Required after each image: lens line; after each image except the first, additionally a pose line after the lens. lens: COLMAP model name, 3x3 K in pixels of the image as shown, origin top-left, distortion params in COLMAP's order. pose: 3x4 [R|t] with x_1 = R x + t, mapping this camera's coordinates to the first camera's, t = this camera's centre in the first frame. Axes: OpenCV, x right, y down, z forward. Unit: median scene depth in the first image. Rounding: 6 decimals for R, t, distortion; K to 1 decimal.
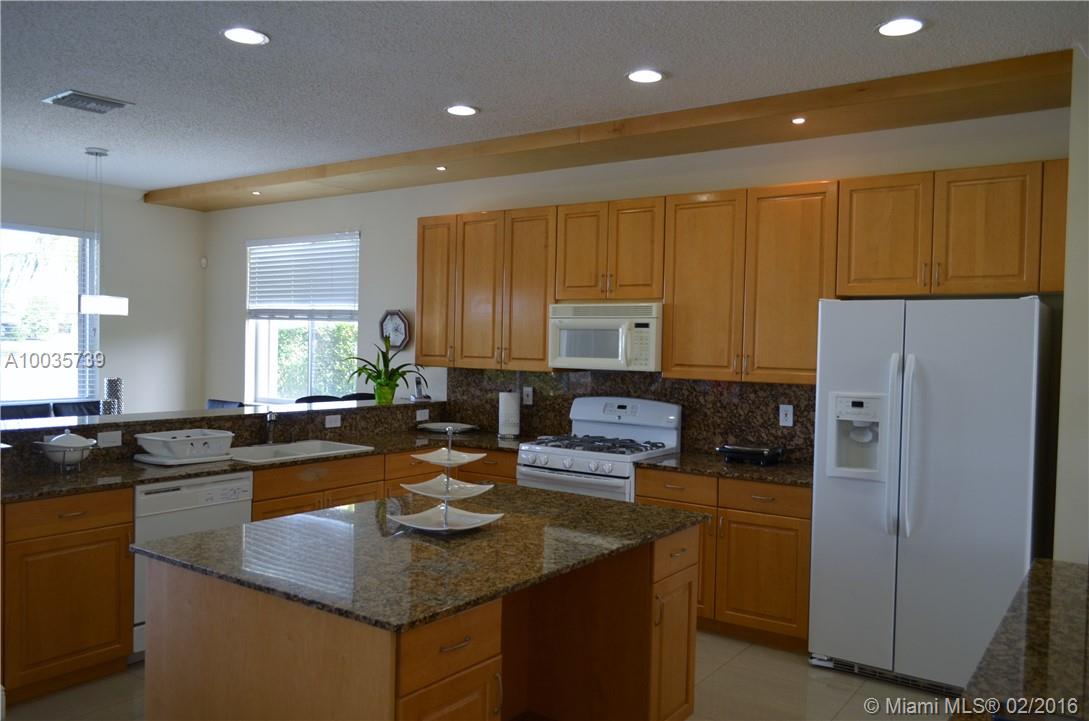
lens RADIAL K [[842.3, 0, 543.5], [0, 842.3, 362.3], [0, 0, 1]] dist [-0.011218, 0.003809]
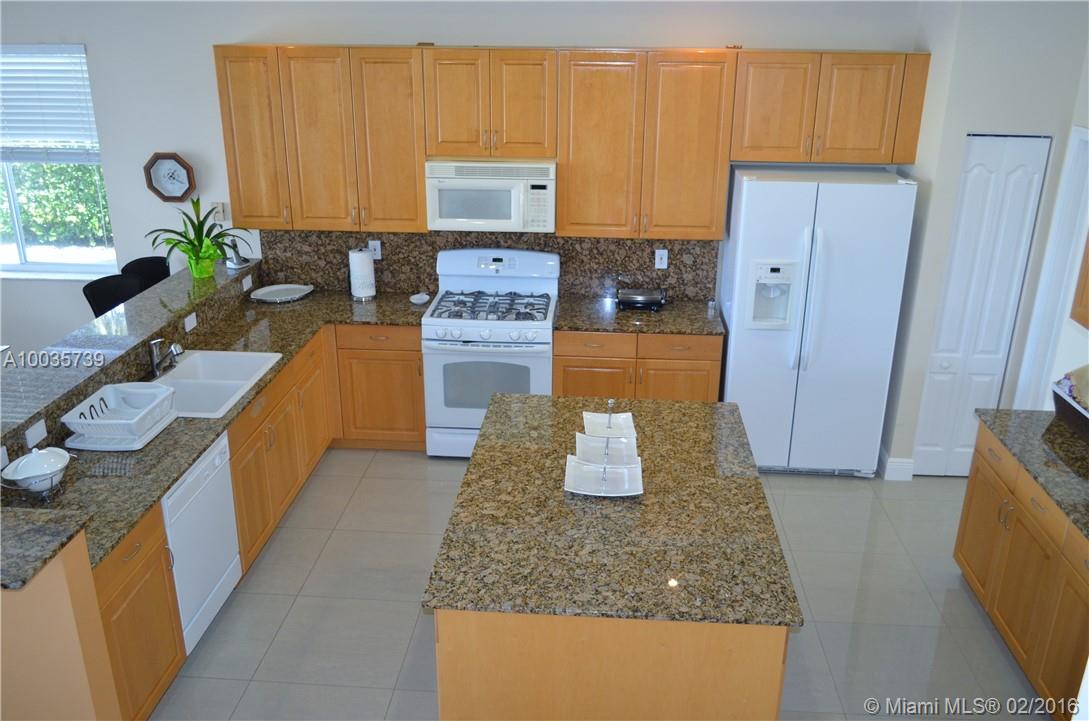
lens RADIAL K [[923.7, 0, 544.8], [0, 923.7, 361.1], [0, 0, 1]] dist [-0.007063, -0.003249]
pose [[0.853182, -0.195733, 0.483497, -0.435704], [0.022554, 0.939902, 0.340698, -0.217855], [-0.521126, -0.279773, 0.806322, 0.059420]]
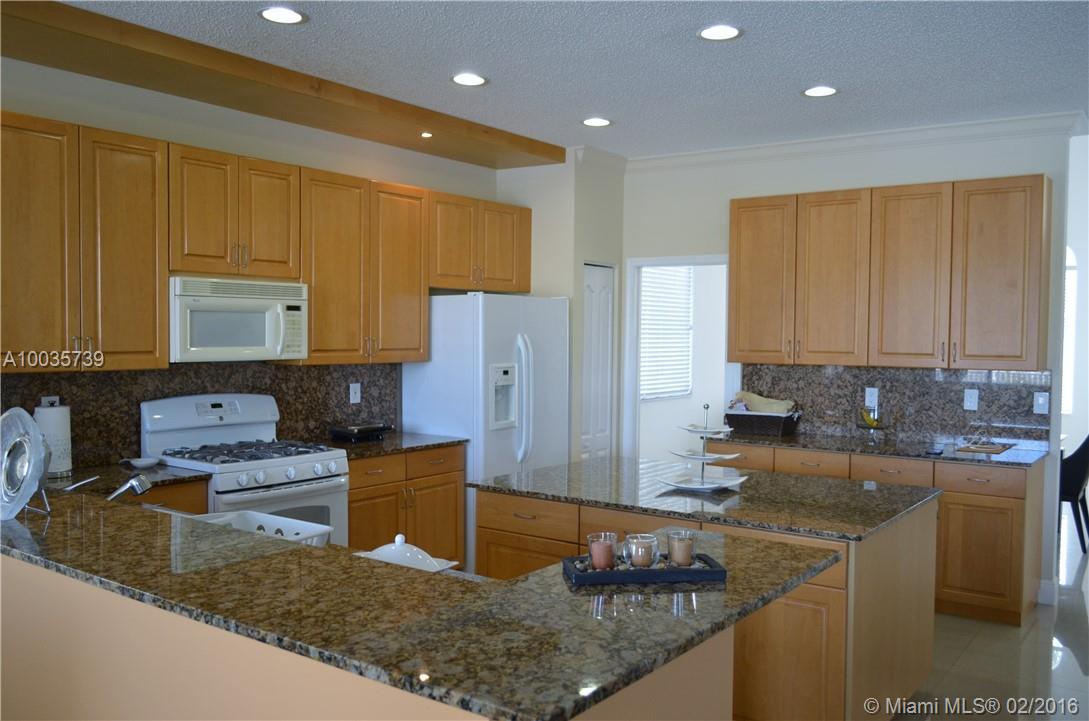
lens RADIAL K [[923.7, 0, 543.2], [0, 923.7, 361.6], [0, 0, 1]] dist [-0.007063, -0.003249]
pose [[0.012360, -0.052097, 0.998566, -0.845248], [0.016348, 0.998519, 0.051892, -0.032964], [-0.999790, 0.015683, 0.013194, 0.709783]]
